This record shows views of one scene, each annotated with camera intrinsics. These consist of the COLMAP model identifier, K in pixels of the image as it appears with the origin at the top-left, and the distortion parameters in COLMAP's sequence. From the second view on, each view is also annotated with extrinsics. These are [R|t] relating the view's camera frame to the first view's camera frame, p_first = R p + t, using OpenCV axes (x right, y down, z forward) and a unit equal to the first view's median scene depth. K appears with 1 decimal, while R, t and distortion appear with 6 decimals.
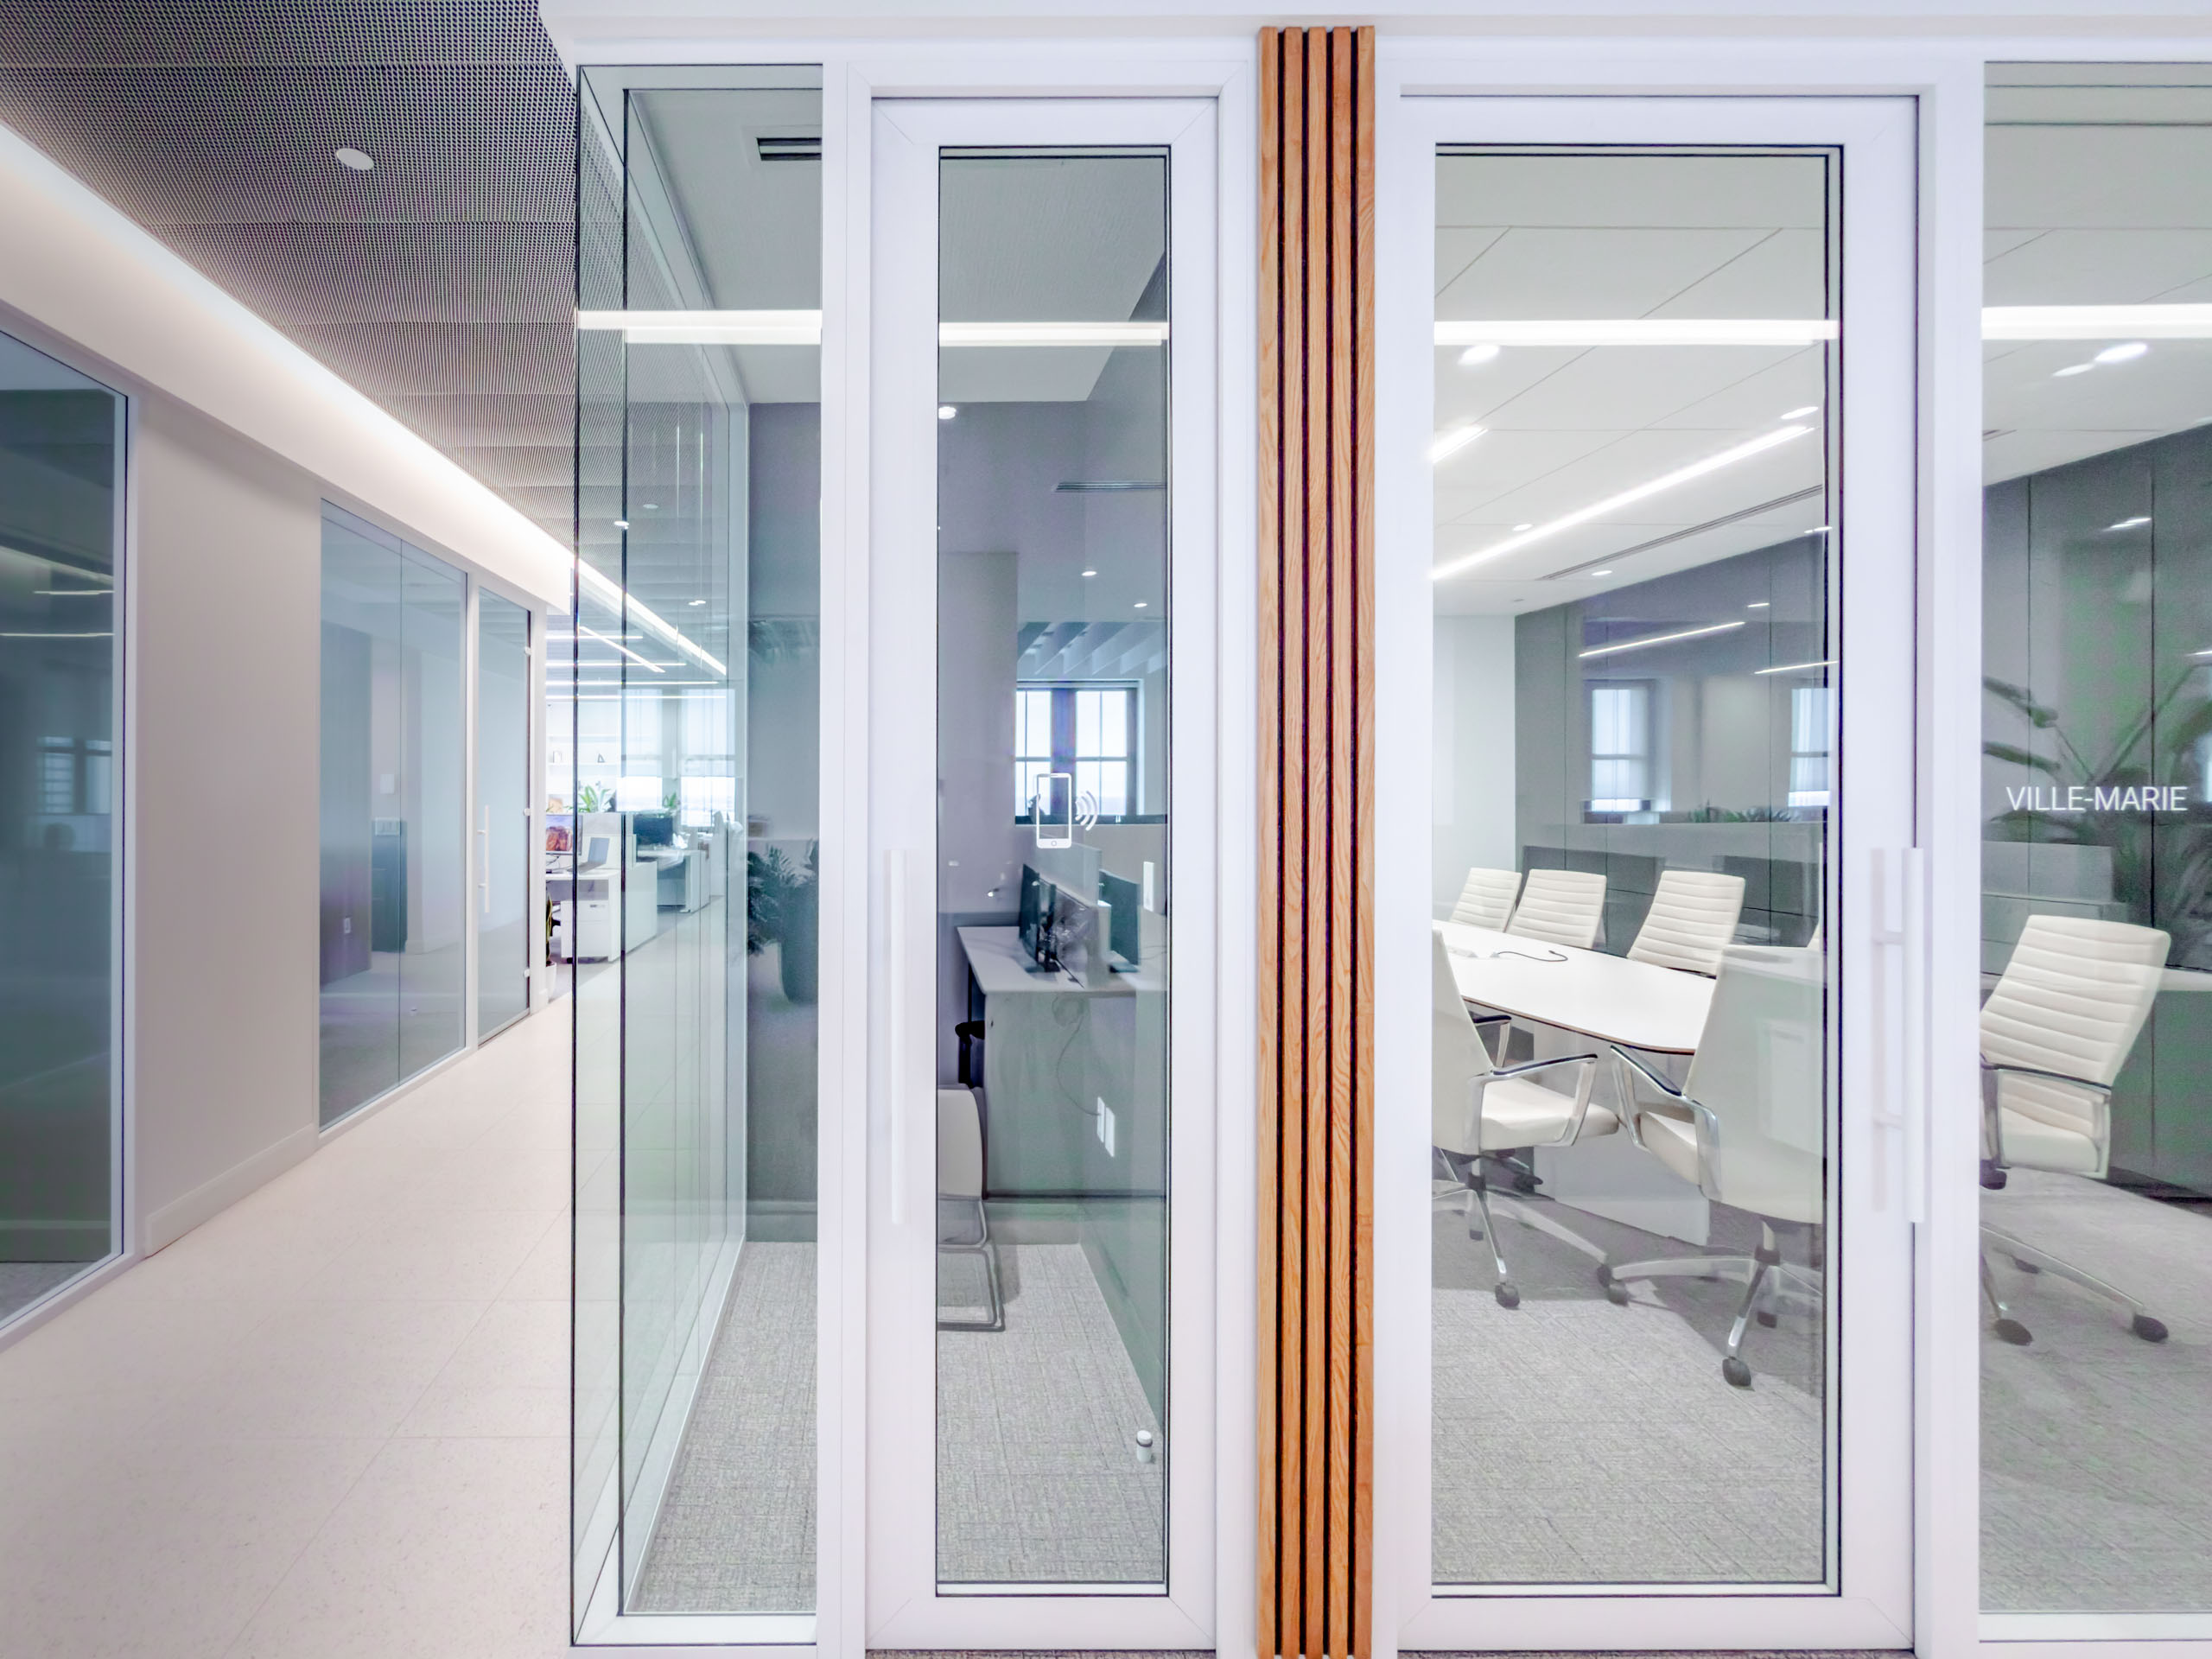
lens RADIAL K [[885.7, 0, 1102.5], [0, 885.7, 810.3], [0, 0, 1]] dist [-0.001025, 0.000148]
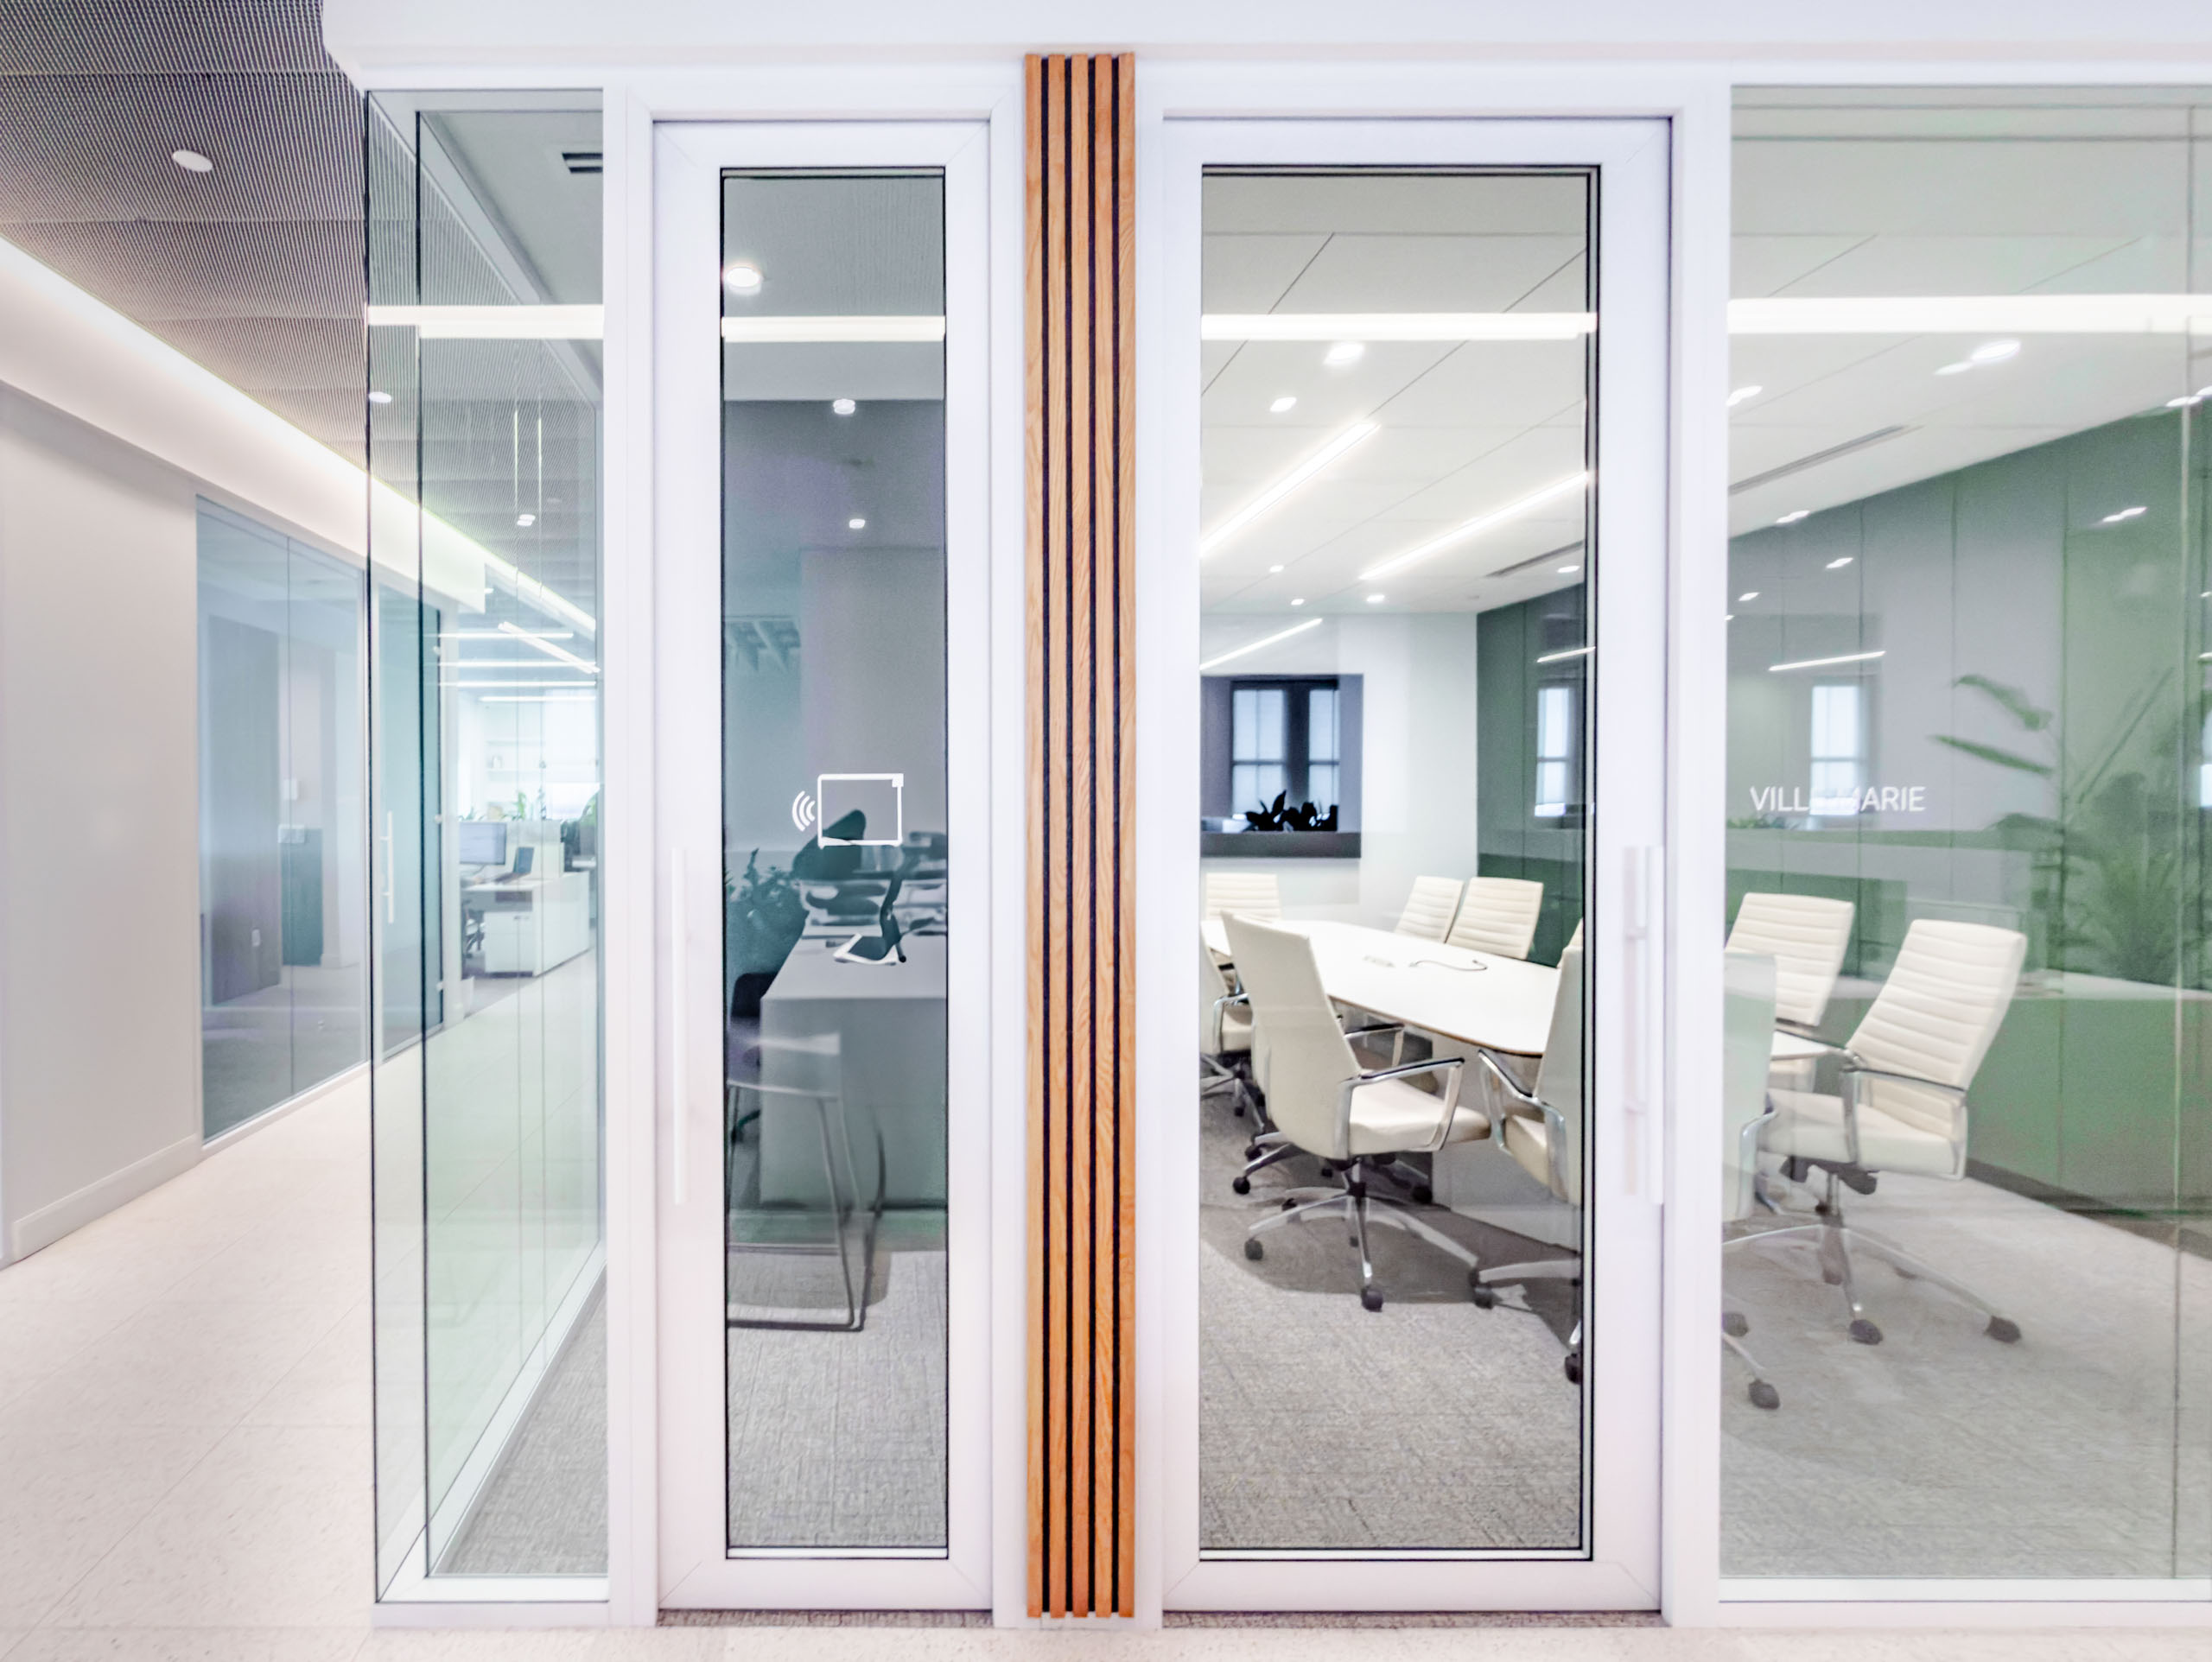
lens RADIAL K [[955.1, 0, 1106.0], [0, 955.1, 831.0], [0, 0, 1]] dist [-0.000807, 0.000073]
pose [[1.000000, -0.000236, -0.000047, 0.177481], [0.000237, 0.999931, 0.011770, 0.007440], [0.000044, -0.011770, 0.999931, -0.082683]]
